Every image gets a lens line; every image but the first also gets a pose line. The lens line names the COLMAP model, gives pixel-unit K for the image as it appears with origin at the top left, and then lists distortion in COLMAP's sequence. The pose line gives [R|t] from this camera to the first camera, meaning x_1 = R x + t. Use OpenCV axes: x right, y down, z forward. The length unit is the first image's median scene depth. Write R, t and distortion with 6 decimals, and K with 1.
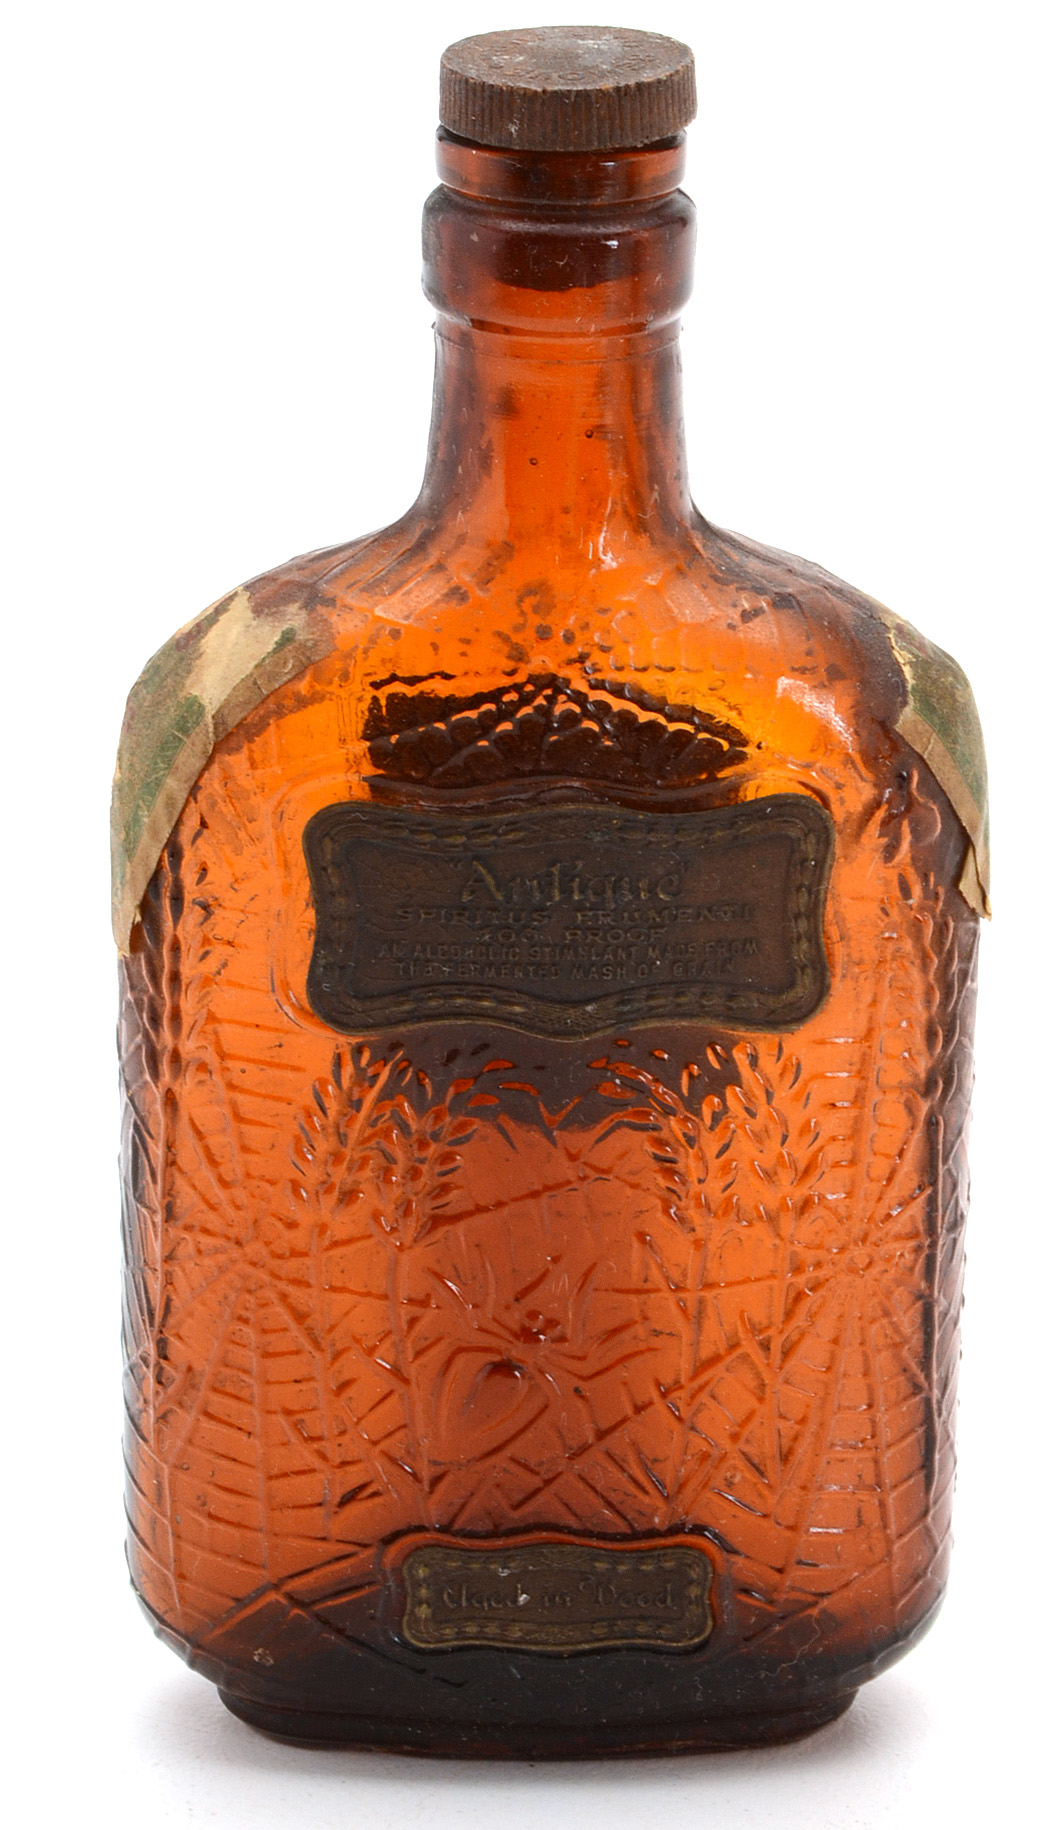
lens RADIAL K [[5828.2, 0, 526.6], [0, 5828.2, 912.0], [0, 0, 1]] dist [0.072675, 0.000000]
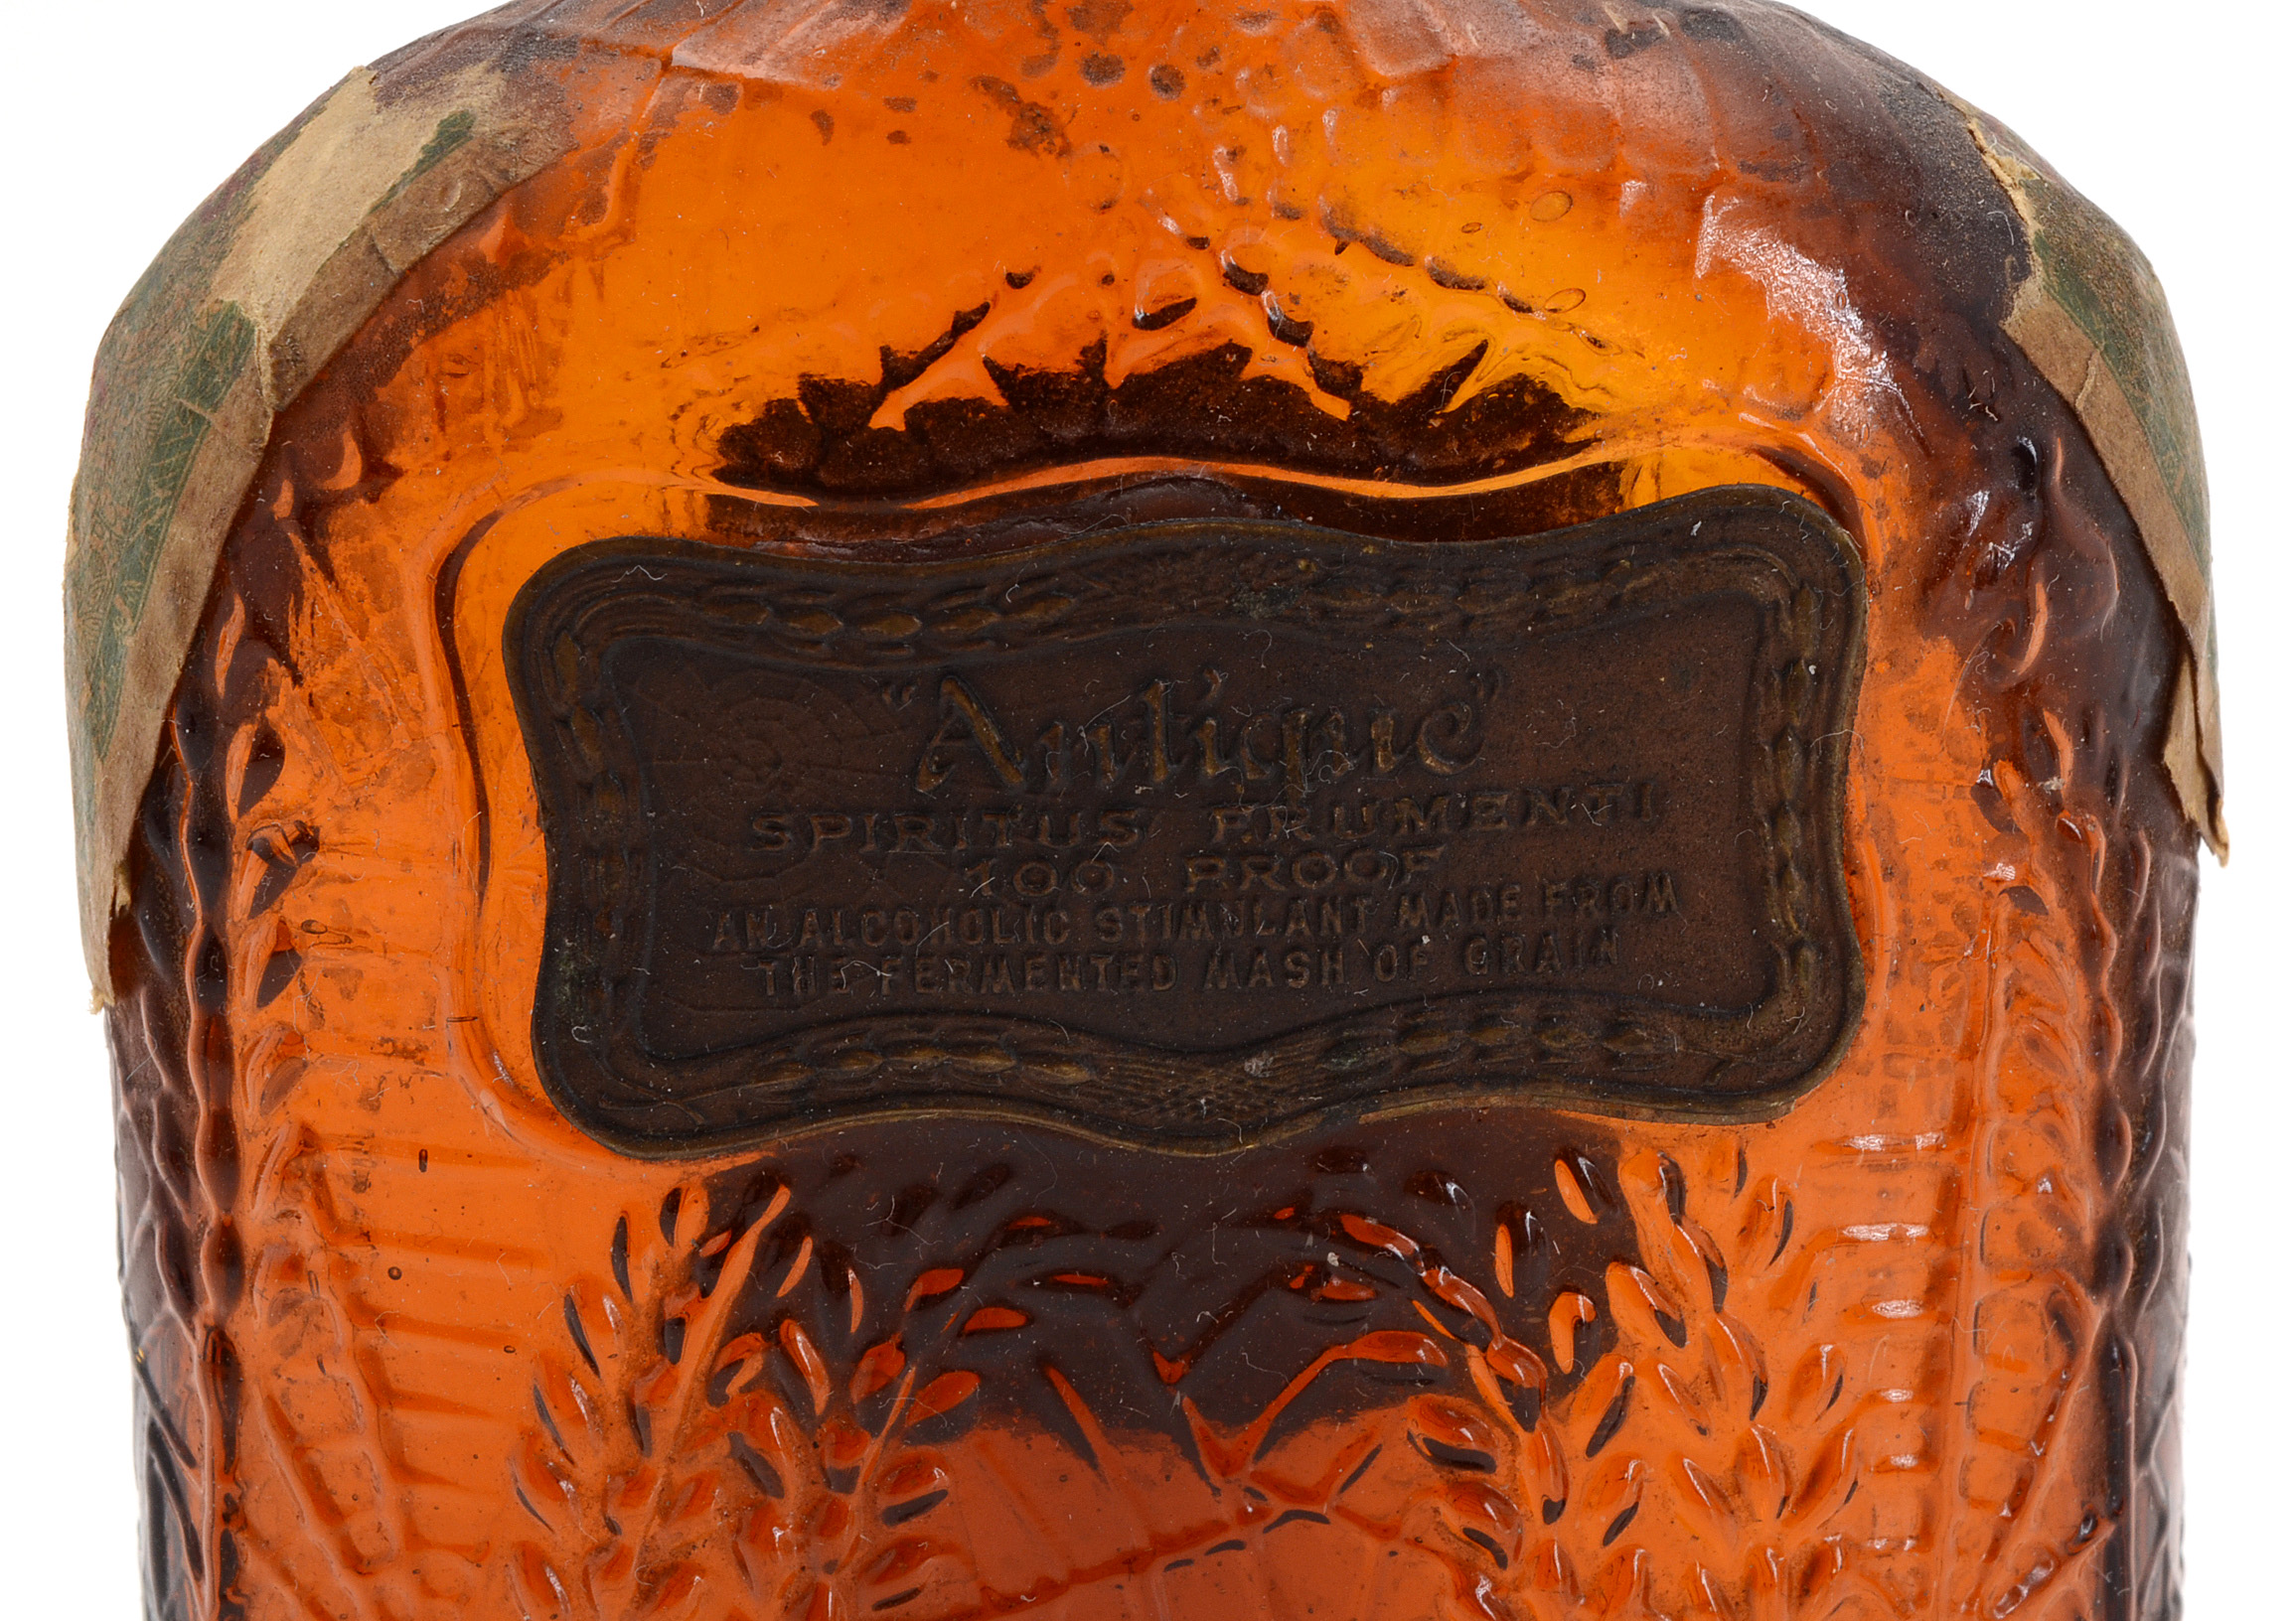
lens RADIAL K [[5604.0, 0, 1154.6], [0, 5604.0, 797.3], [0, 0, 1]] dist [0.055001, 0.000000]
pose [[0.999453, -0.032683, -0.005033, 0.006550], [0.031758, 0.991092, -0.129335, 0.046954], [0.009215, 0.129104, 0.991588, 0.622733]]
